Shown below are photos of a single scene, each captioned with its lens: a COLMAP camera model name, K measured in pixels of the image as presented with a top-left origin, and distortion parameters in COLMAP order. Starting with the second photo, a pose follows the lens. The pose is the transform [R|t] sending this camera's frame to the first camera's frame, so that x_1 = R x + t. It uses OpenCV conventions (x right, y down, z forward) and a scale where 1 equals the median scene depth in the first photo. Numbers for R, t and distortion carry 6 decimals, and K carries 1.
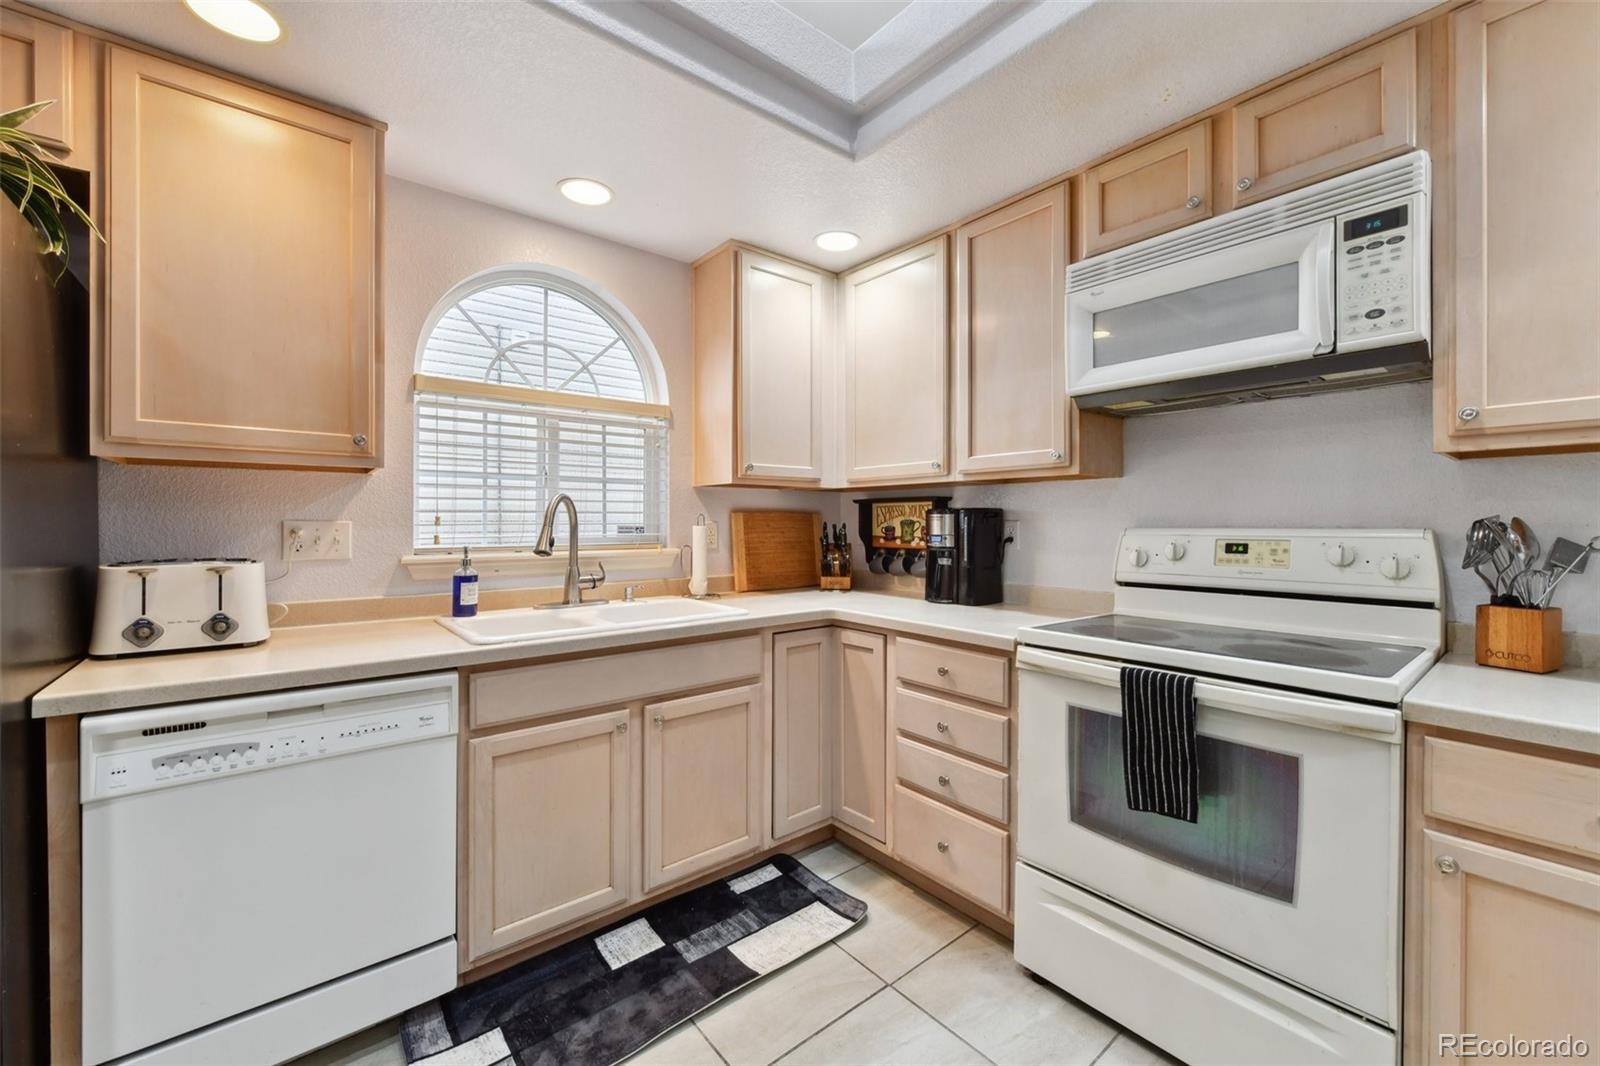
lens RADIAL K [[636.0, 0, 802.5], [0, 636.0, 524.4], [0, 0, 1]] dist [0.002144, -0.002792]
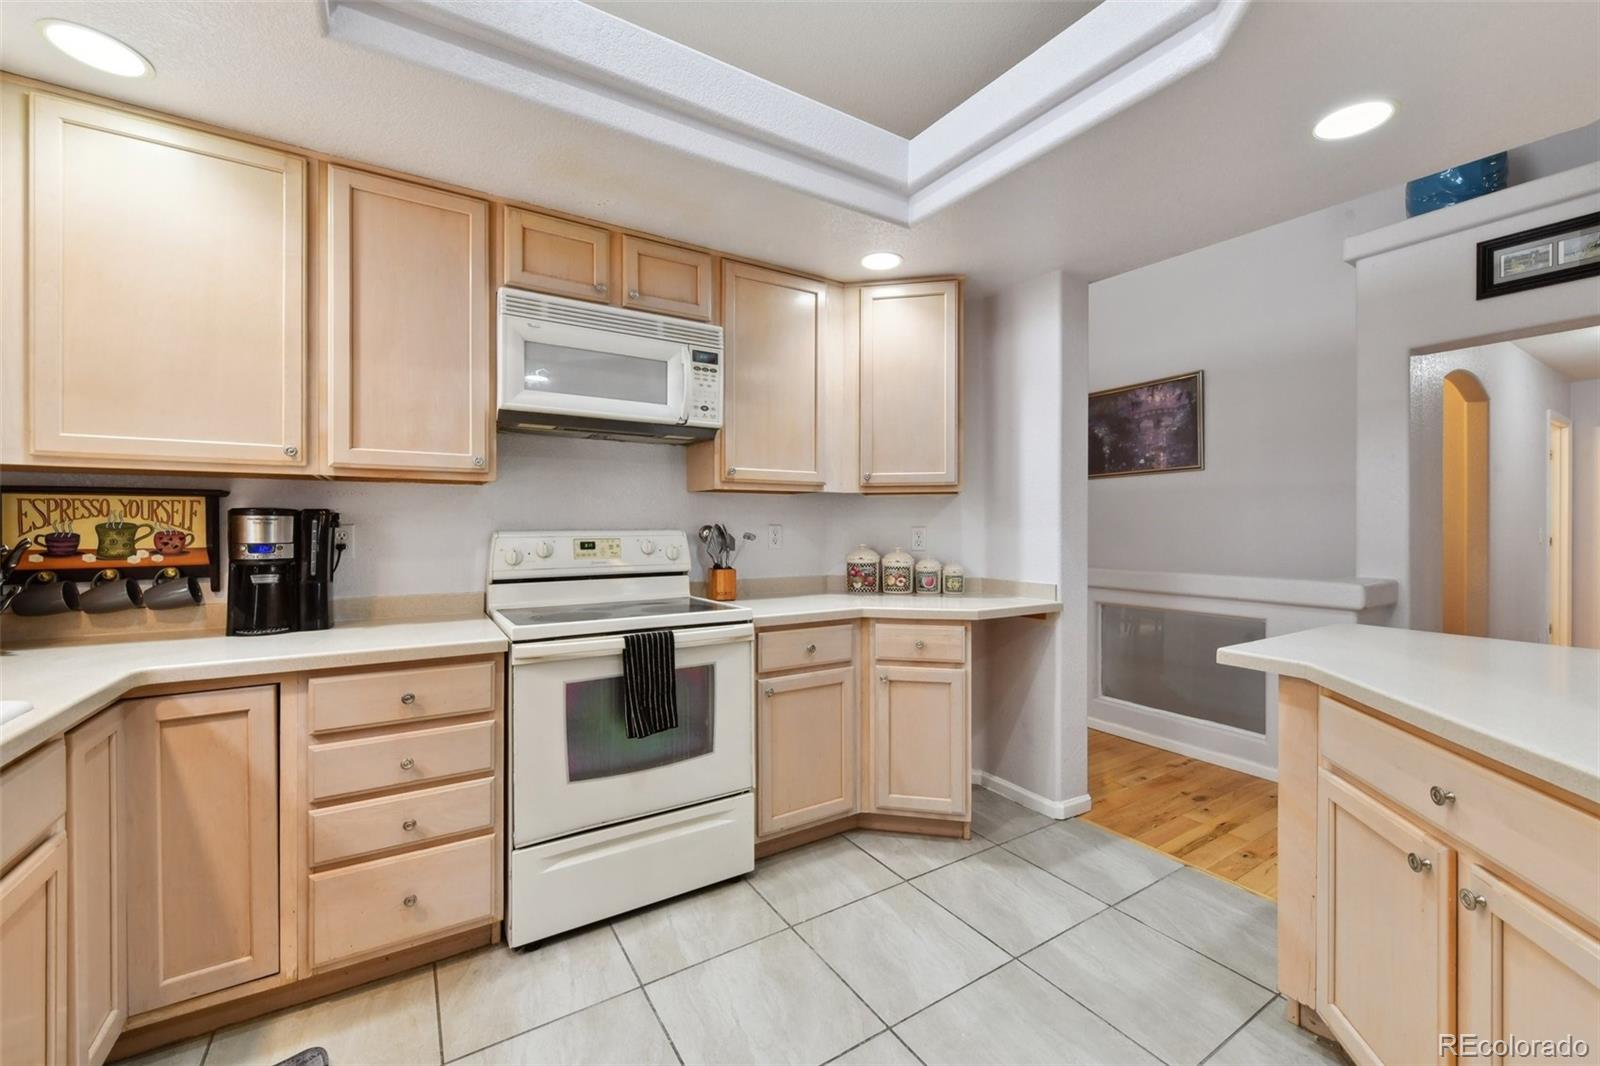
lens RADIAL K [[636.0, 0, 805.4], [0, 636.0, 525.1], [0, 0, 1]] dist [0.002144, -0.002792]
pose [[0.120601, 0.000807, 0.992701, -0.549532], [0.003464, 0.999993, -0.001234, -0.002388], [-0.992695, 0.003588, 0.120597, 0.341853]]
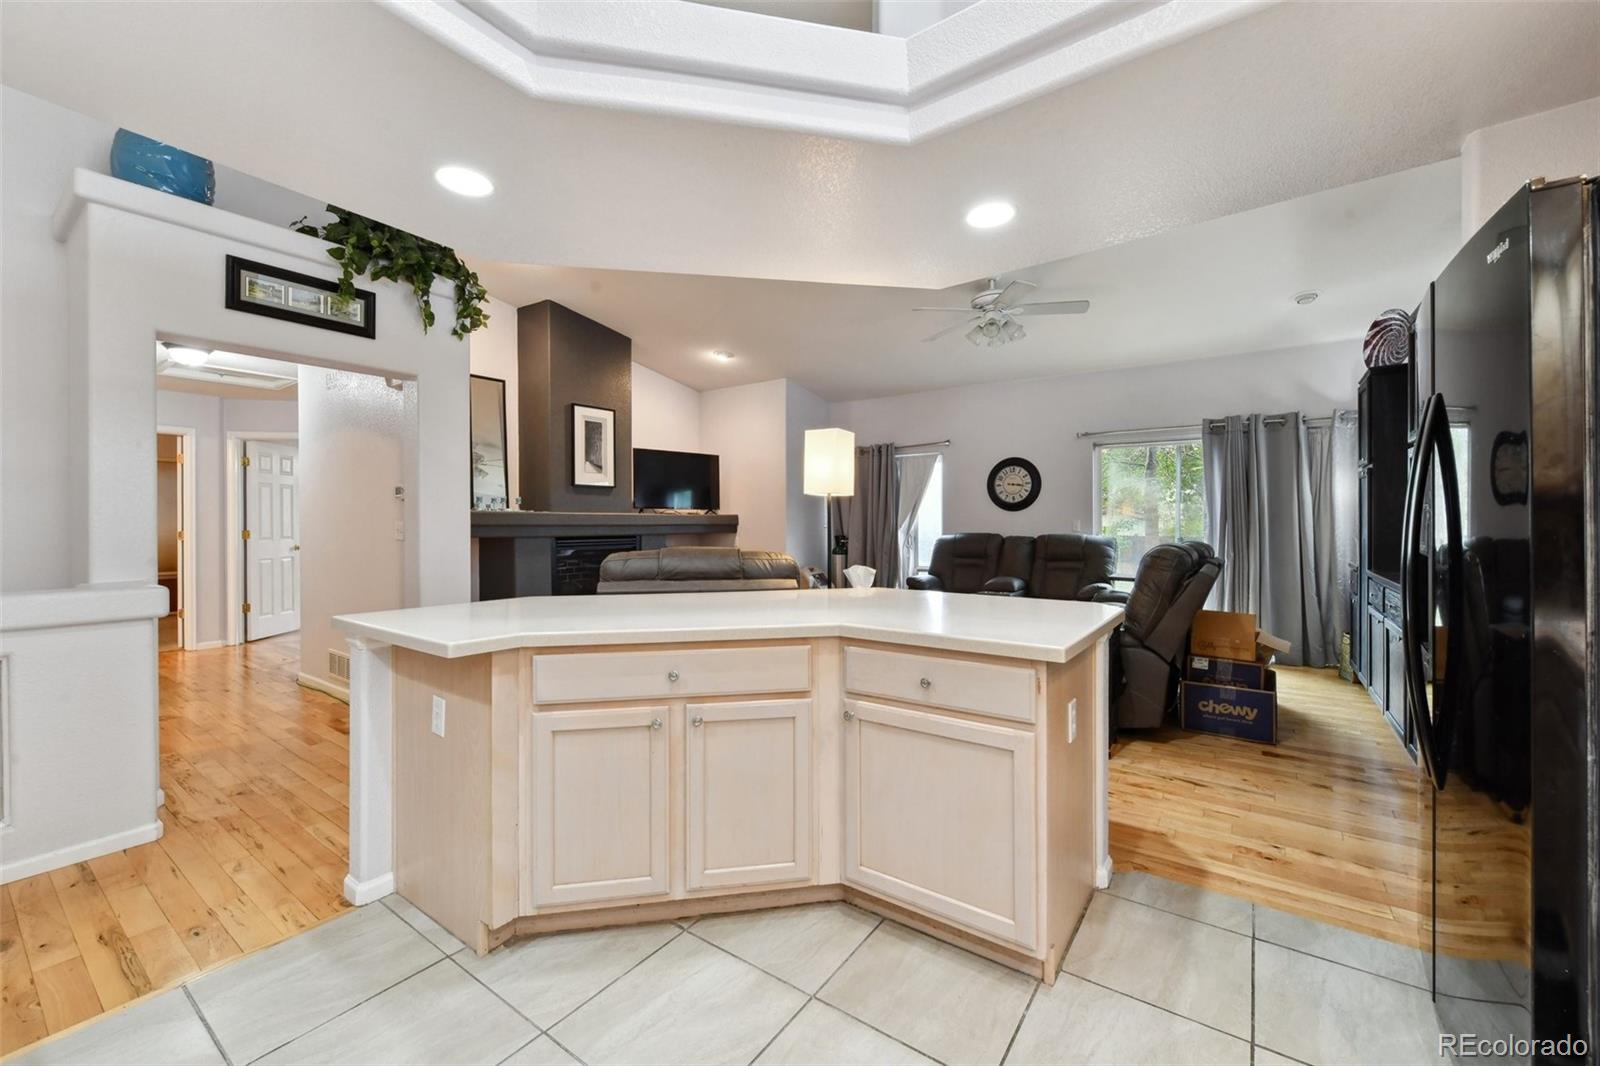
lens RADIAL K [[636.0, 0, 810.0], [0, 636.0, 528.6], [0, 0, 1]] dist [0.002144, -0.002792]
pose [[-0.963212, 0.001852, -0.268737, 0.088028], [-0.002464, 0.999873, 0.015723, -0.008320], [0.268732, 0.015807, -0.963085, 0.819312]]
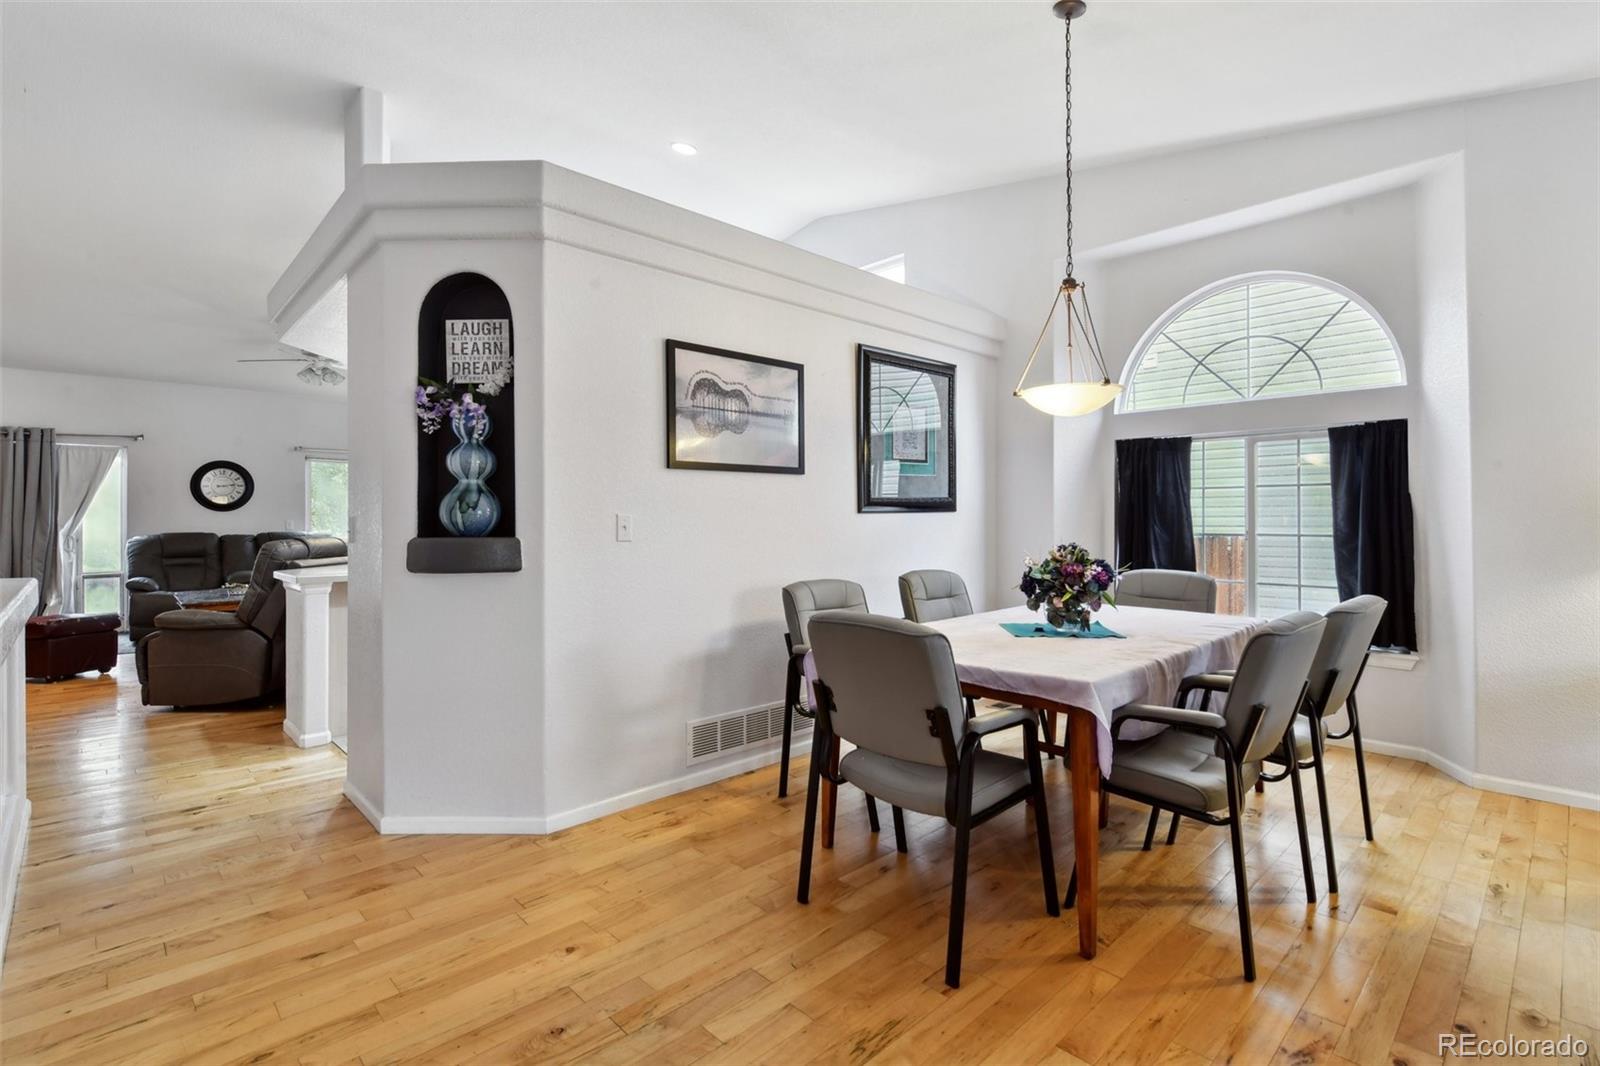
lens RADIAL K [[746.9, 0, 808.7], [0, 746.9, 513.4], [0, 0, 1]] dist [-0.000957, -0.000804]
pose [[0.079848, -0.011880, -0.996736, 2.621102], [-0.000087, 0.999929, -0.011925, 0.010067], [0.996807, 0.001038, 0.079841, 0.794041]]
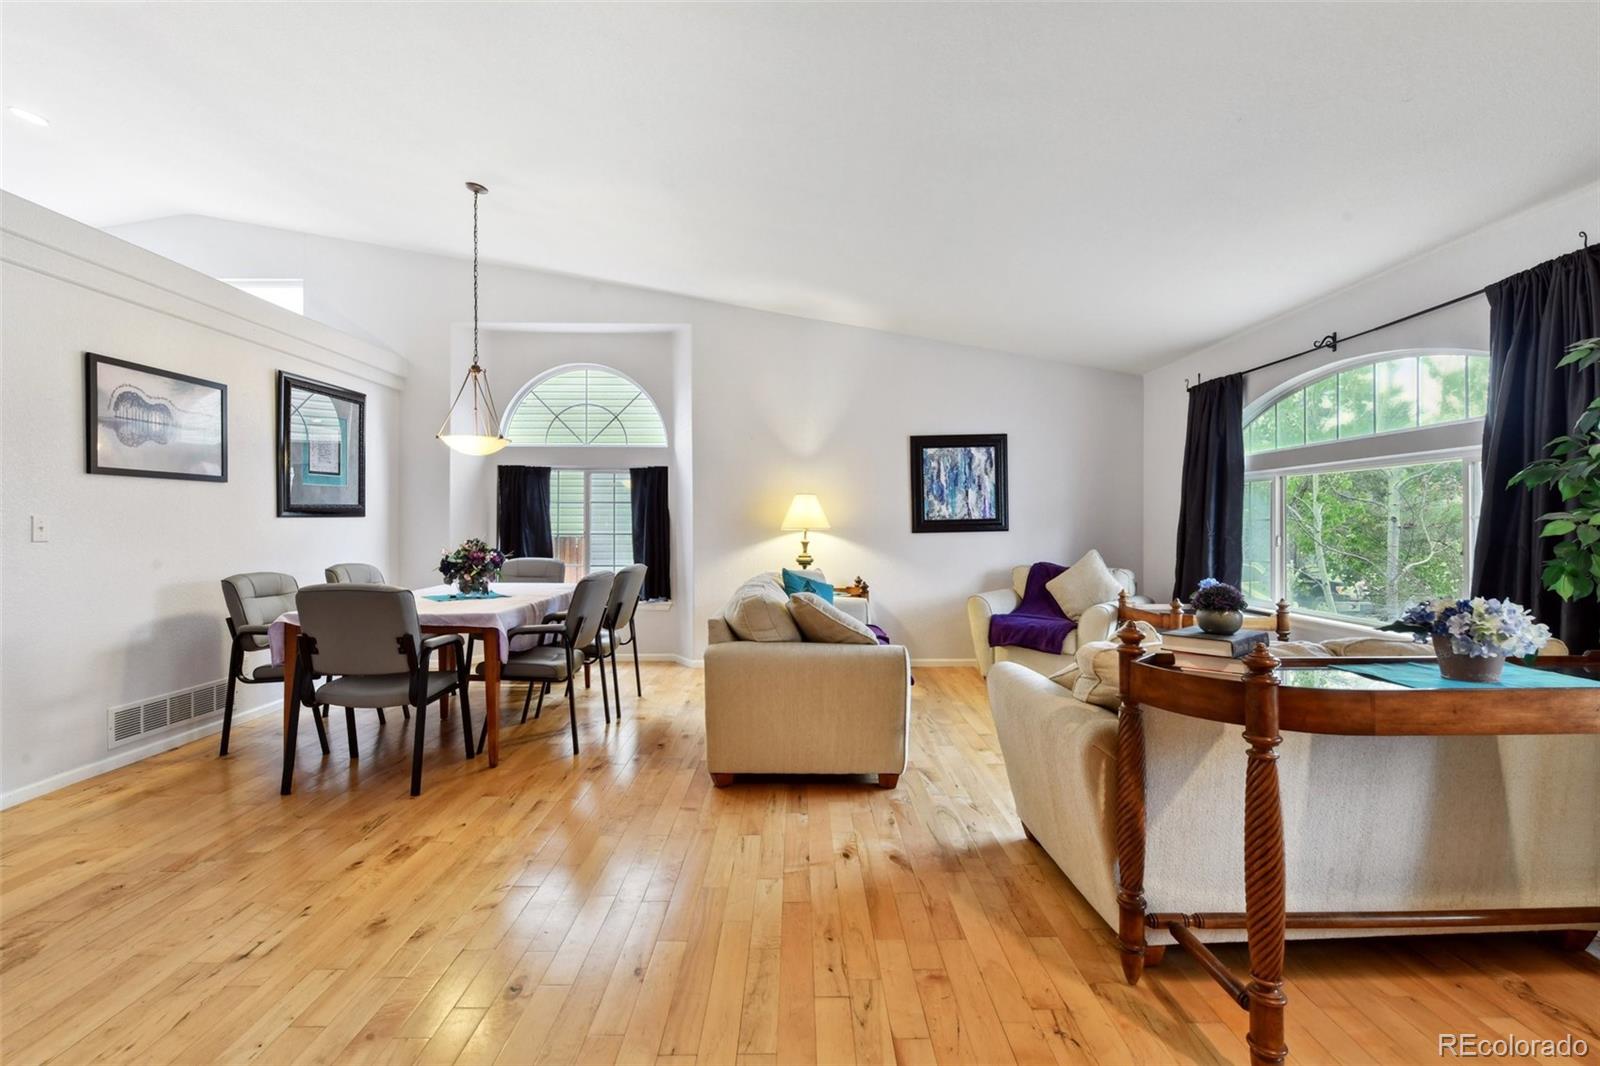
lens RADIAL K [[725.5, 0, 803.0], [0, 725.5, 526.3], [0, 0, 1]] dist [0.005915, -0.001695]
pose [[0.775472, -0.001955, -0.631378, 3.346903], [0.000186, 0.999996, -0.002868, 0.020771], [0.631381, 0.002107, 0.775470, 0.348862]]
